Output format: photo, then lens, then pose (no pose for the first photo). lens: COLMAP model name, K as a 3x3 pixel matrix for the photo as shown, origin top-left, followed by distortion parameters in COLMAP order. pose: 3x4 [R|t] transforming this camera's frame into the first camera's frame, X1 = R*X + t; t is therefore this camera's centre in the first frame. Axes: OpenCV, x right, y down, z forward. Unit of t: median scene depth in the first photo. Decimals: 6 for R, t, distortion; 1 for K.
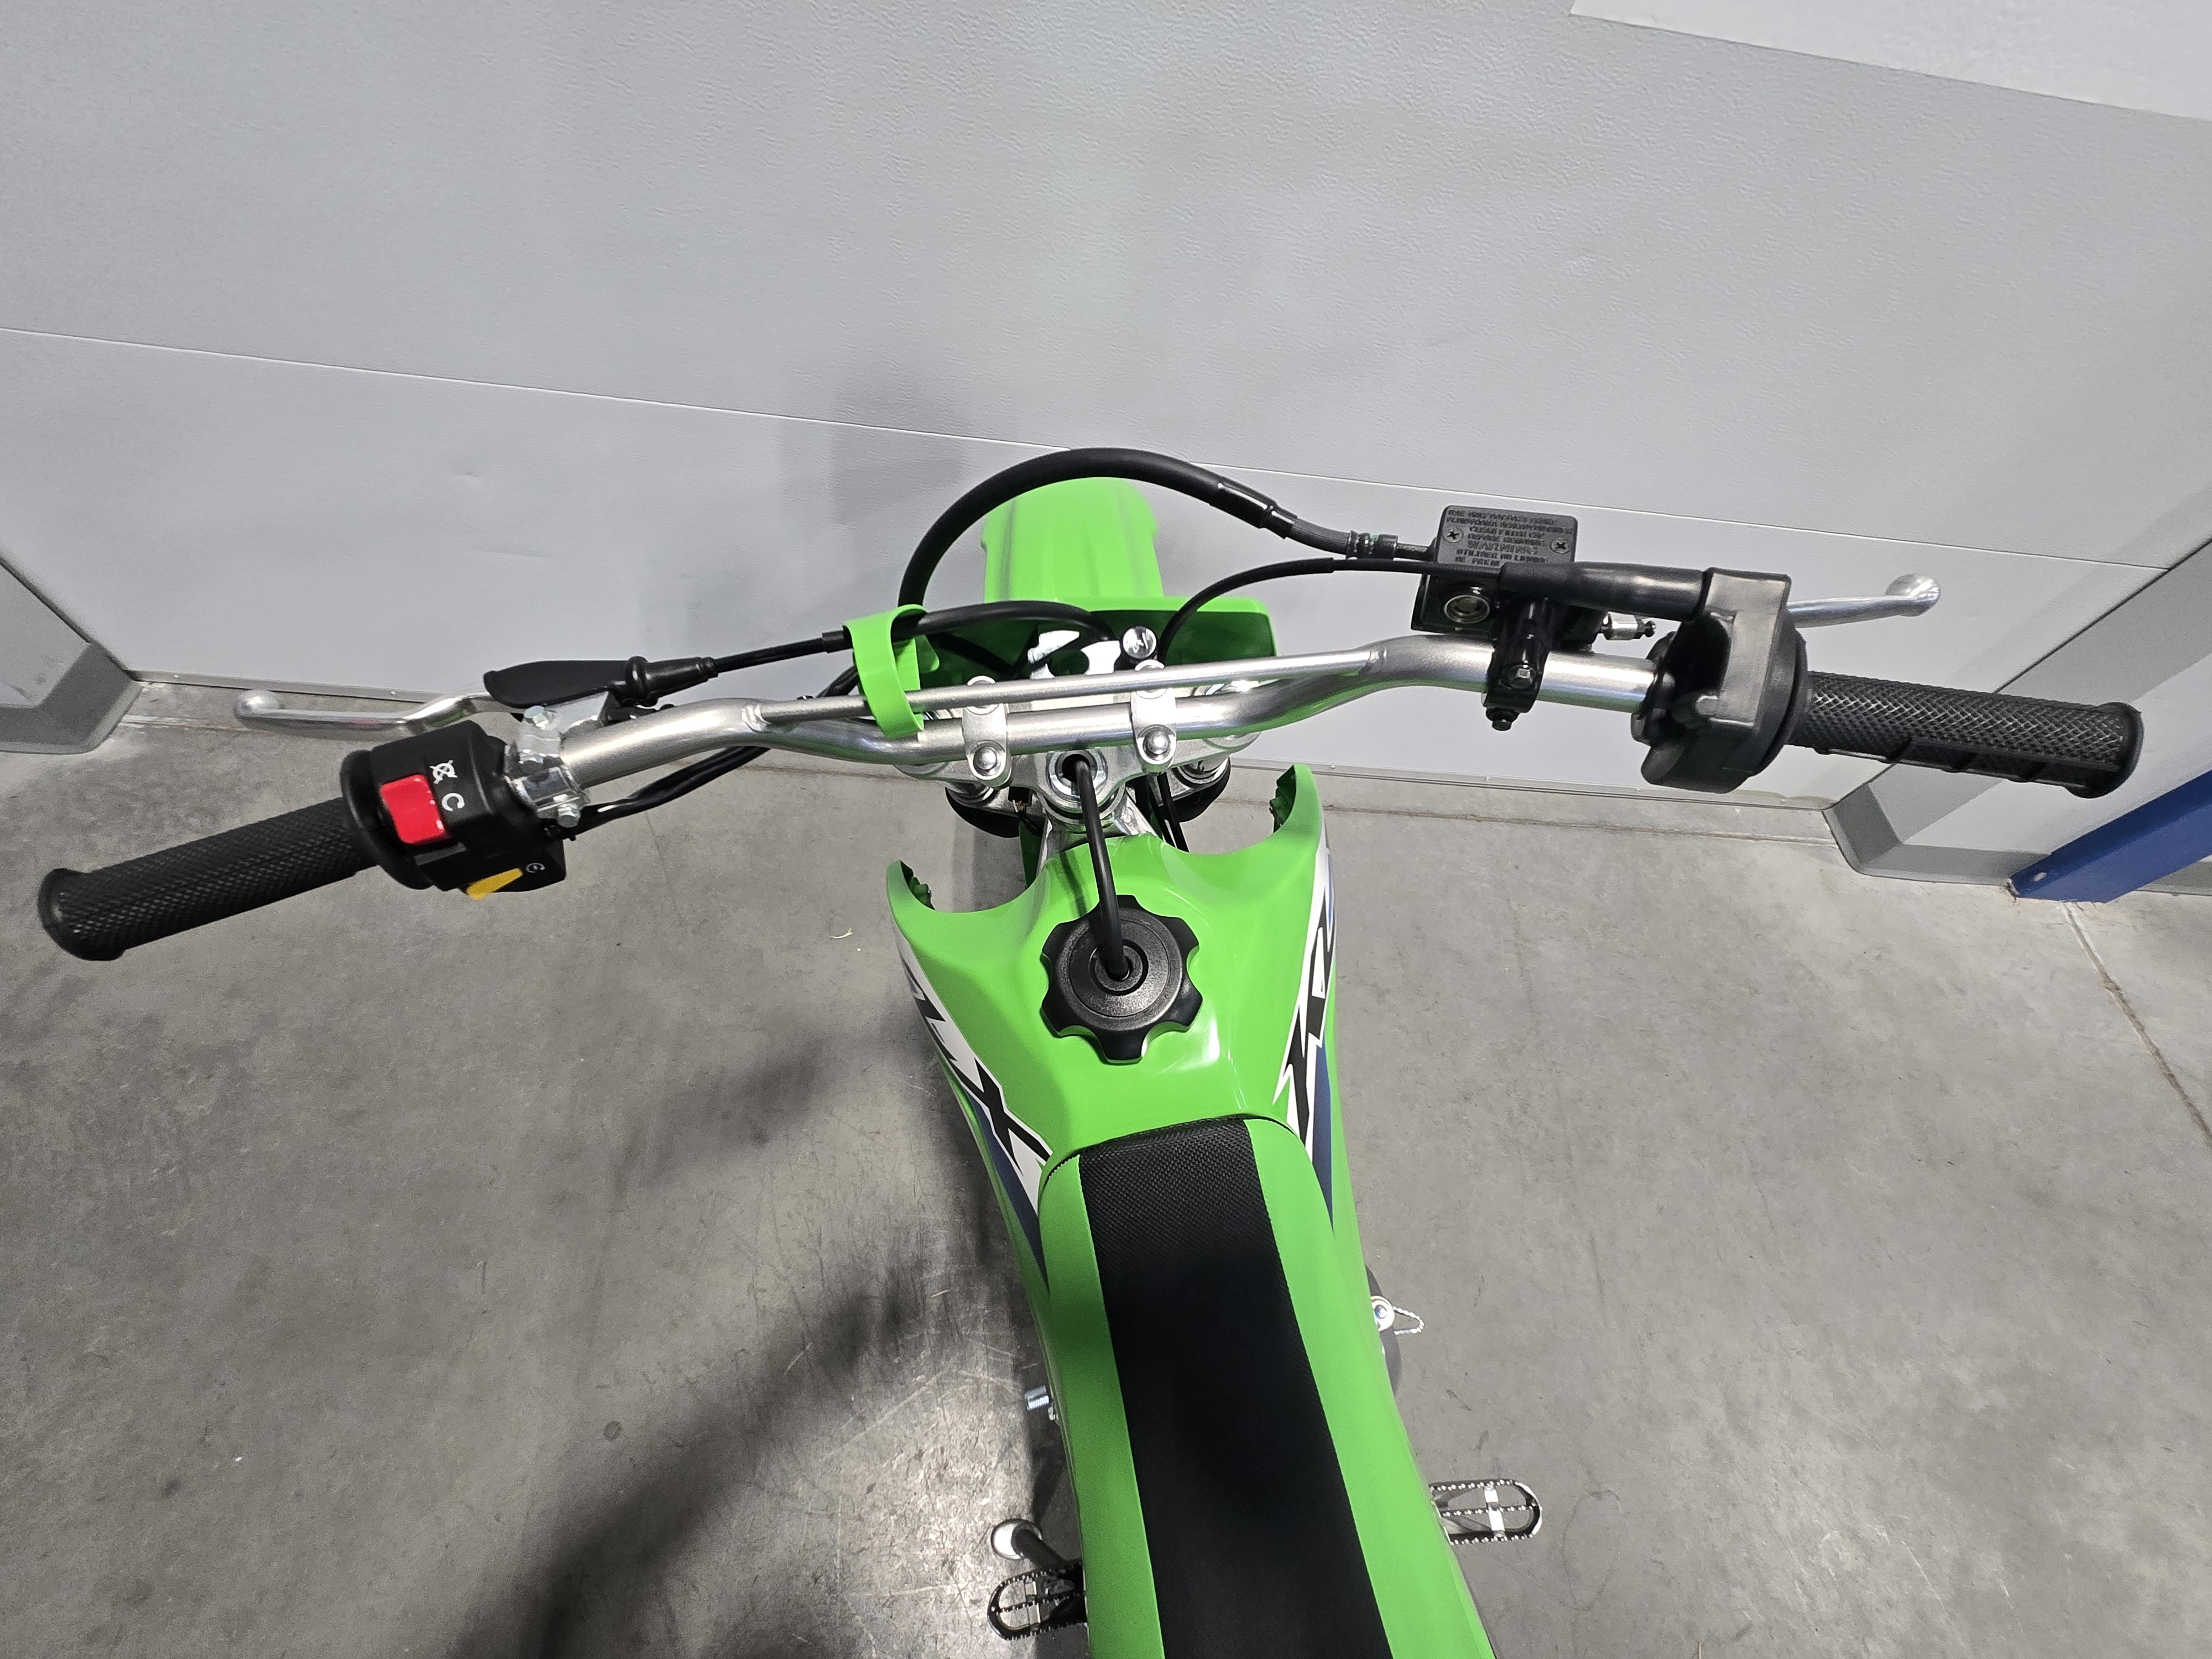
lens RADIAL K [[921.1, 0, 1096.8], [0, 921.1, 827.2], [0, 0, 1]] dist [-0.000123, 0.001137]
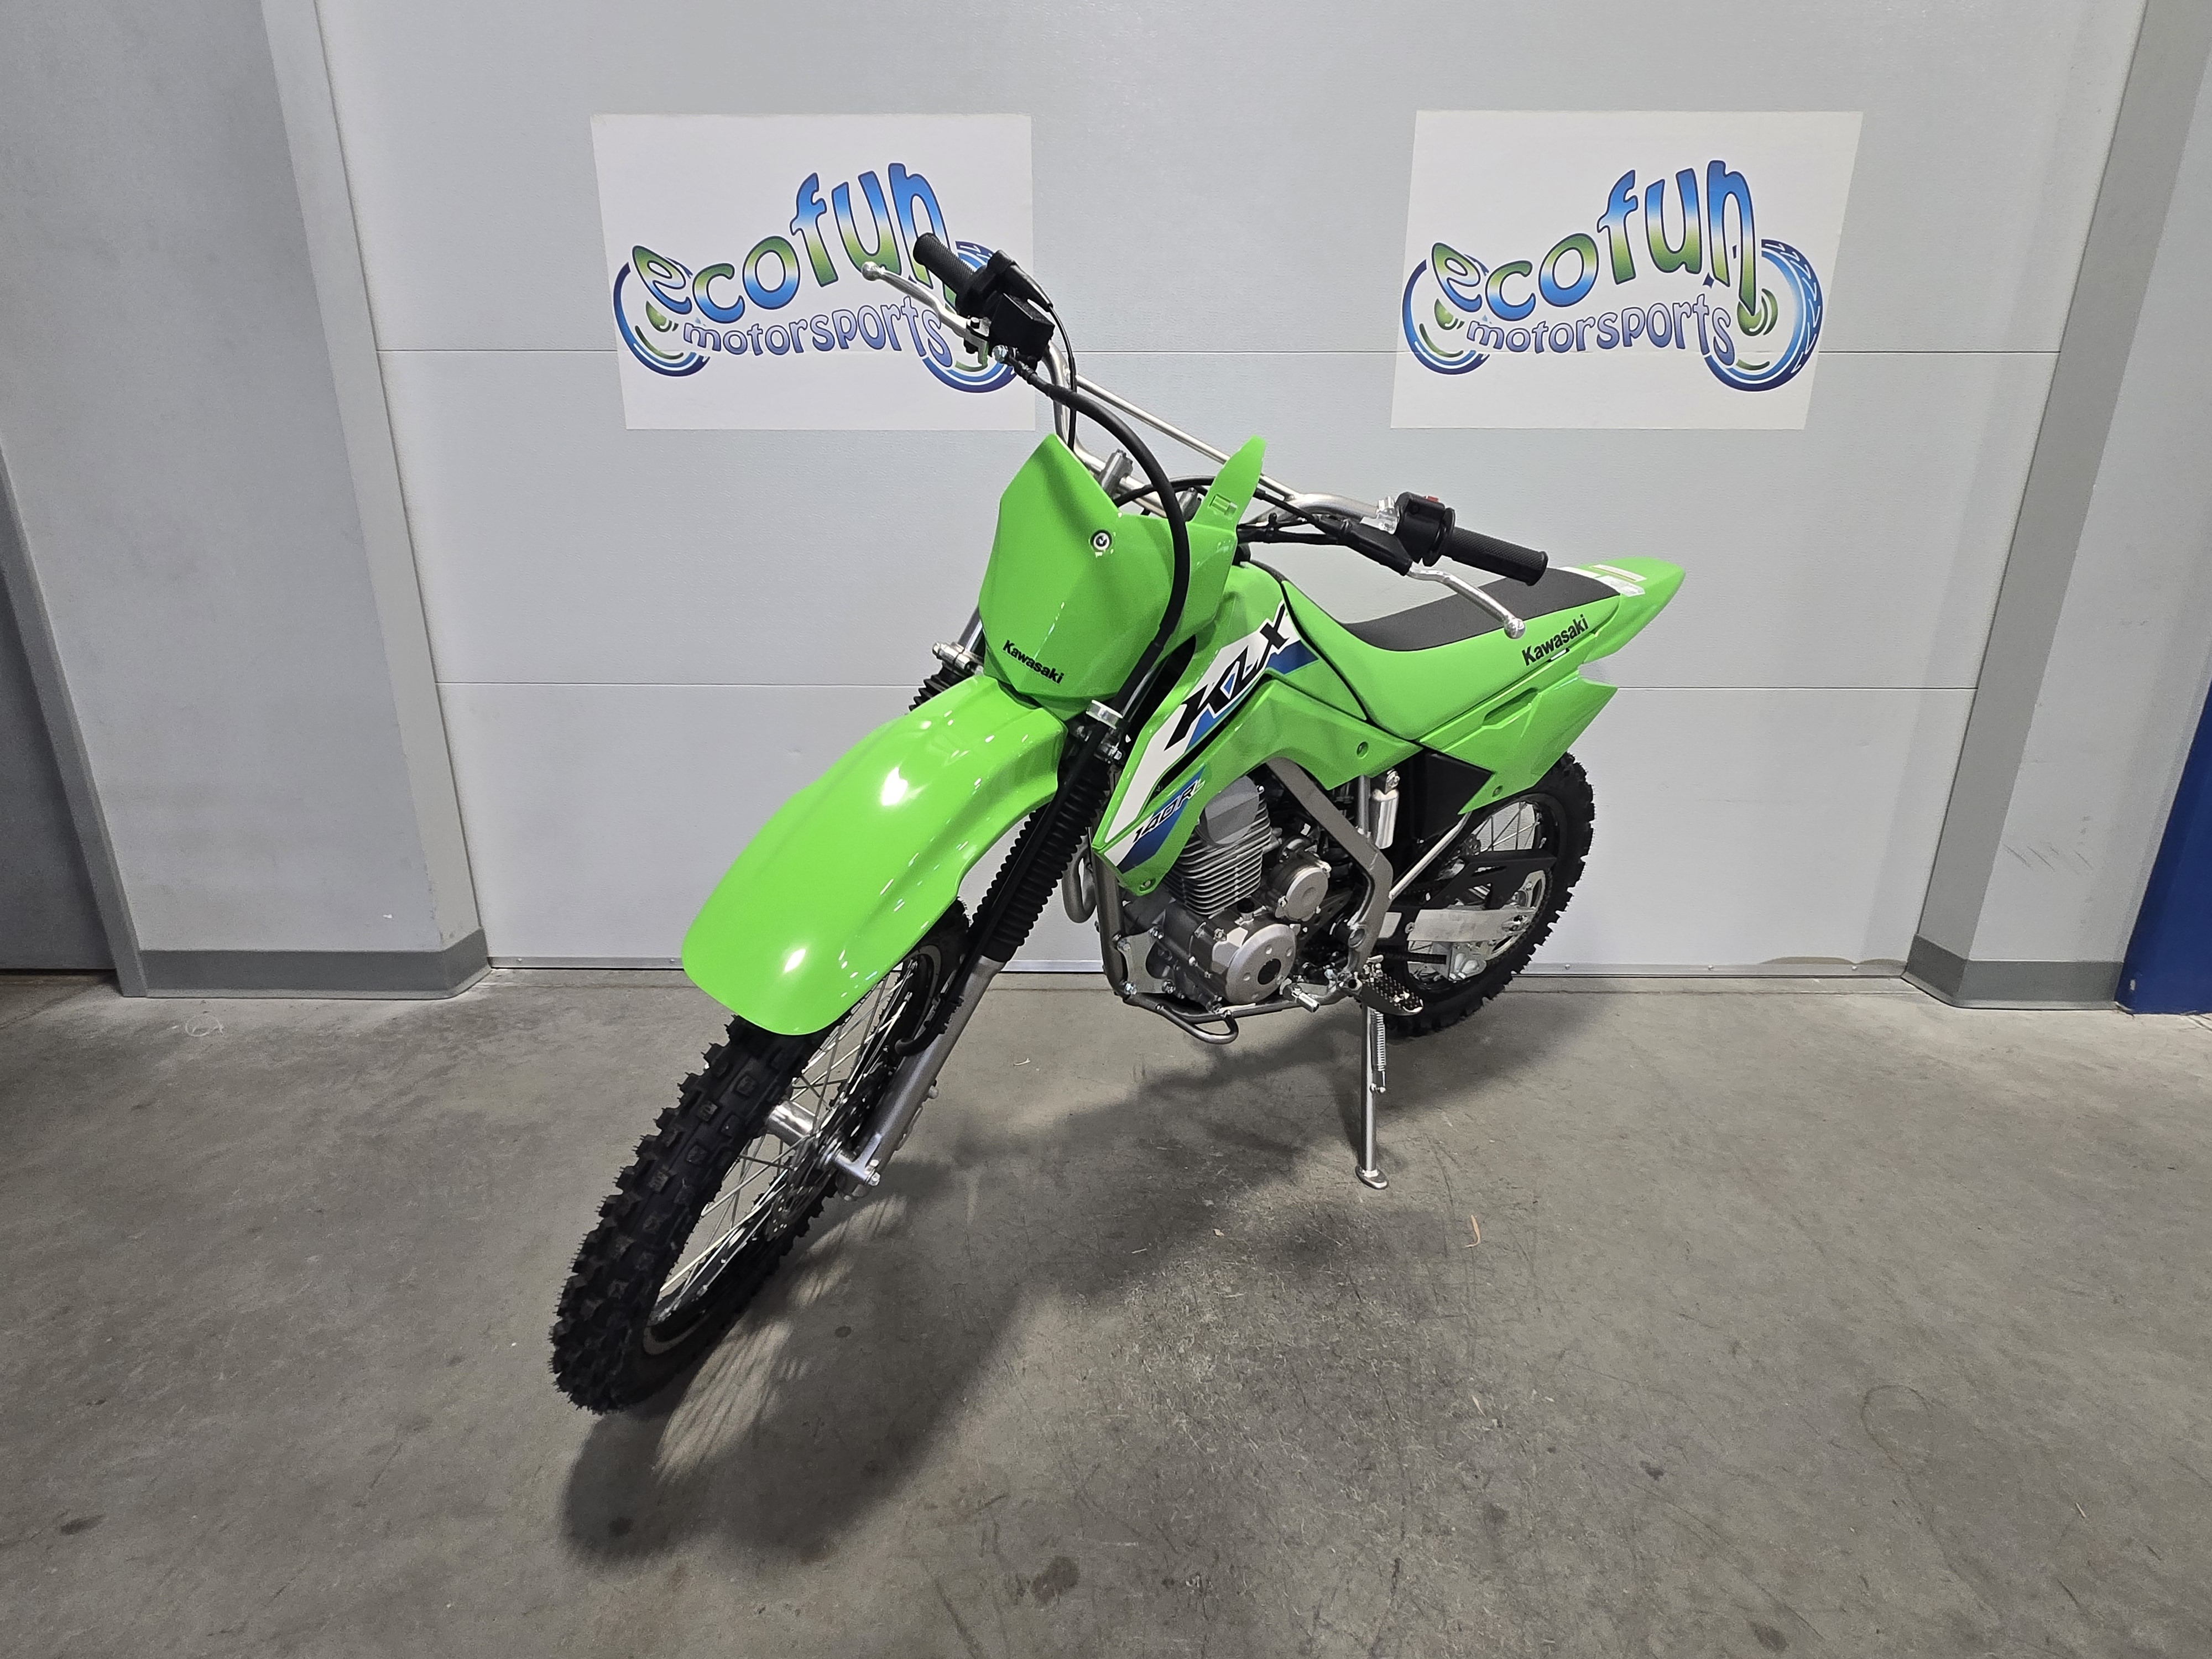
lens RADIAL K [[1020.0, 0, 1097.1], [0, 1020.0, 827.2], [0, 0, 1]] dist [0.000729, 0.000534]
pose [[0.992398, -0.115063, -0.043677, -0.102491], [0.059279, 0.757890, -0.649684, 0.803053], [0.107857, 0.642155, 0.758949, -0.168718]]
